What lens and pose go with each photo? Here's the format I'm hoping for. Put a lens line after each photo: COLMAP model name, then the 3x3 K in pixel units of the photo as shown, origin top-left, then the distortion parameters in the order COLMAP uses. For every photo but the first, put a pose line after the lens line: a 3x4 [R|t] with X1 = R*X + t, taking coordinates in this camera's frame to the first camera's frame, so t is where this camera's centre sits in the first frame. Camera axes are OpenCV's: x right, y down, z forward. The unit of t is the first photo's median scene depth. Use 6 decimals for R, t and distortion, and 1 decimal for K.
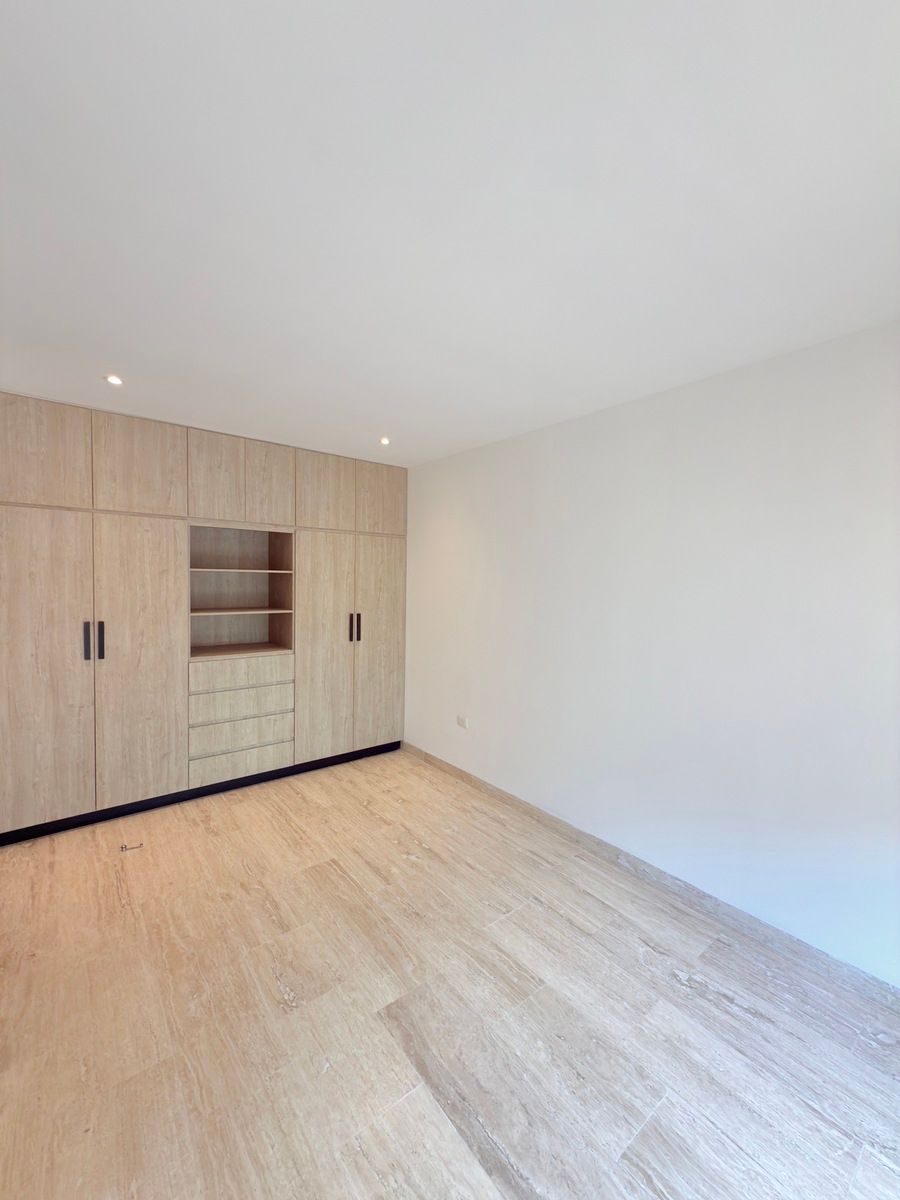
lens RADIAL K [[480.4, 0, 450.3], [0, 480.4, 594.1], [0, 0, 1]] dist [-0.002687, 0.000421]
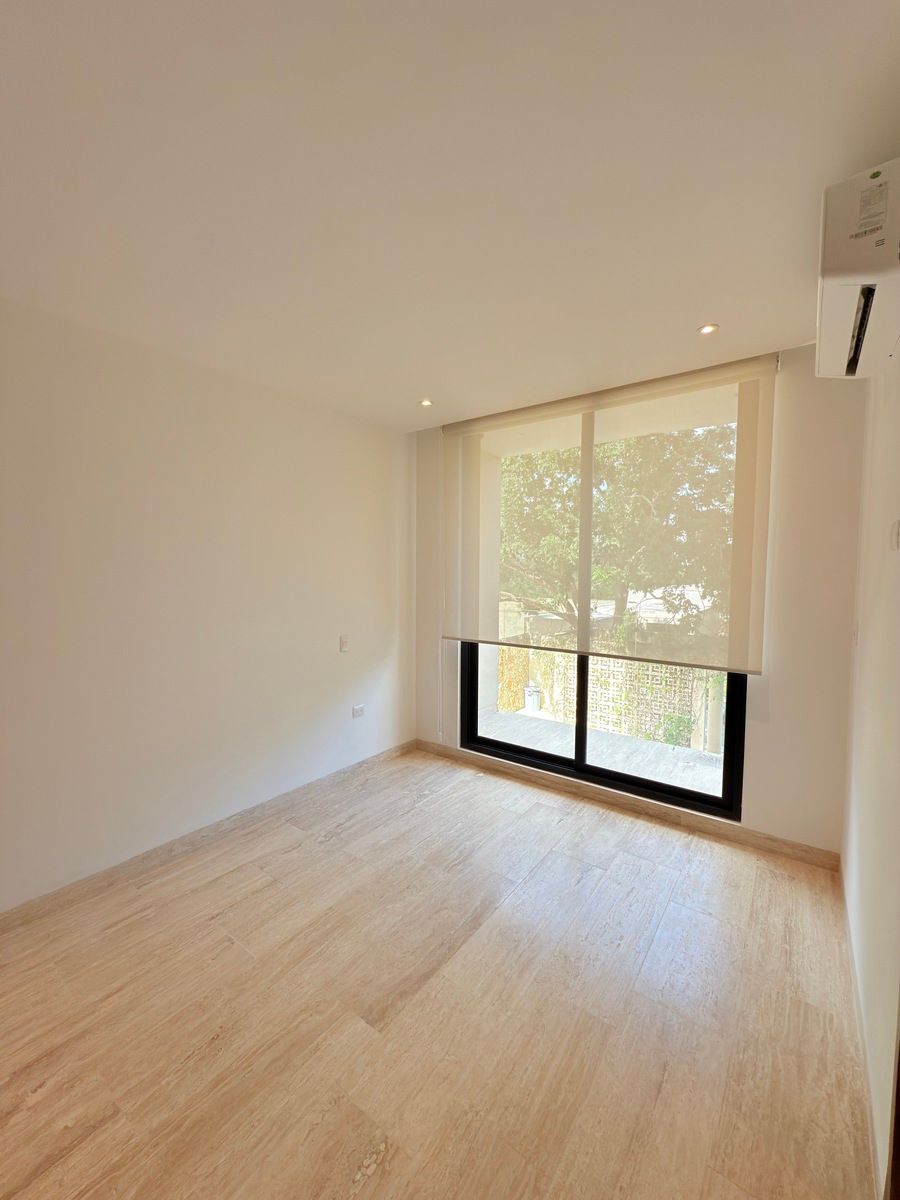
lens RADIAL K [[480.4, 0, 450.4], [0, 480.4, 599.5], [0, 0, 1]] dist [-0.002687, 0.000421]
pose [[-0.257662, -0.081377, 0.962802, -0.930482], [0.019390, 0.995811, 0.089356, -0.010072], [-0.966040, 0.041693, -0.255005, 1.010232]]
